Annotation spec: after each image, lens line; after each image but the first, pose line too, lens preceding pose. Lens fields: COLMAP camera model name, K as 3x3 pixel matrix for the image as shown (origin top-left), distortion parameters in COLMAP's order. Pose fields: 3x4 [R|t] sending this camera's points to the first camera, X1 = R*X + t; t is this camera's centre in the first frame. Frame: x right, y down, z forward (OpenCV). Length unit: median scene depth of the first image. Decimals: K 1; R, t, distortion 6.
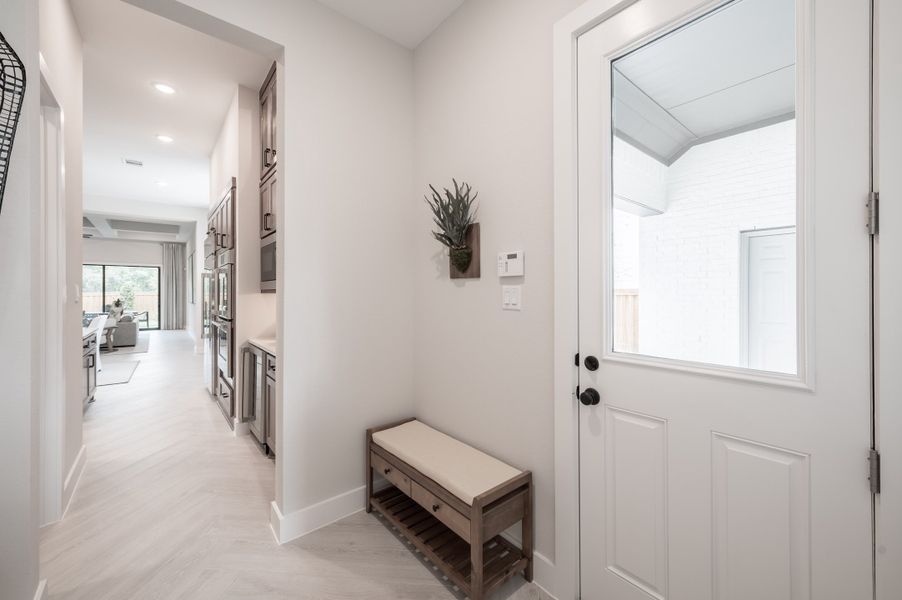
lens RADIAL K [[356.7, 0, 451.0], [0, 356.7, 300.0], [0, 0, 1]] dist [-0.000043, -0.000033]
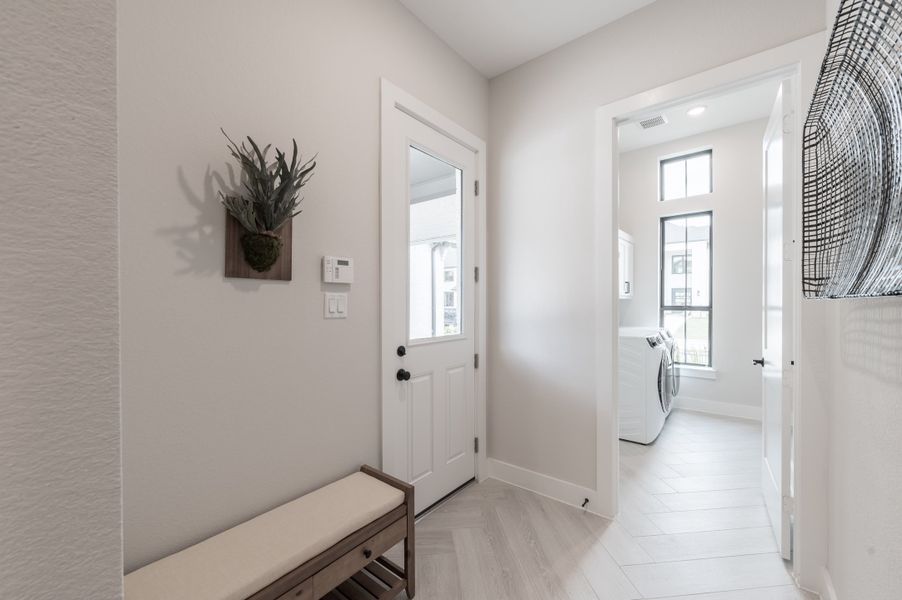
lens RADIAL K [[363.8, 0, 451.0], [0, 363.8, 300.0], [0, 0, 1]] dist [-0.002593, 0.000162]
pose [[-0.192863, -0.007282, 0.981199, -0.854055], [0.003449, 0.999961, 0.008099, -0.027751], [-0.981220, 0.004946, -0.192831, 0.891471]]
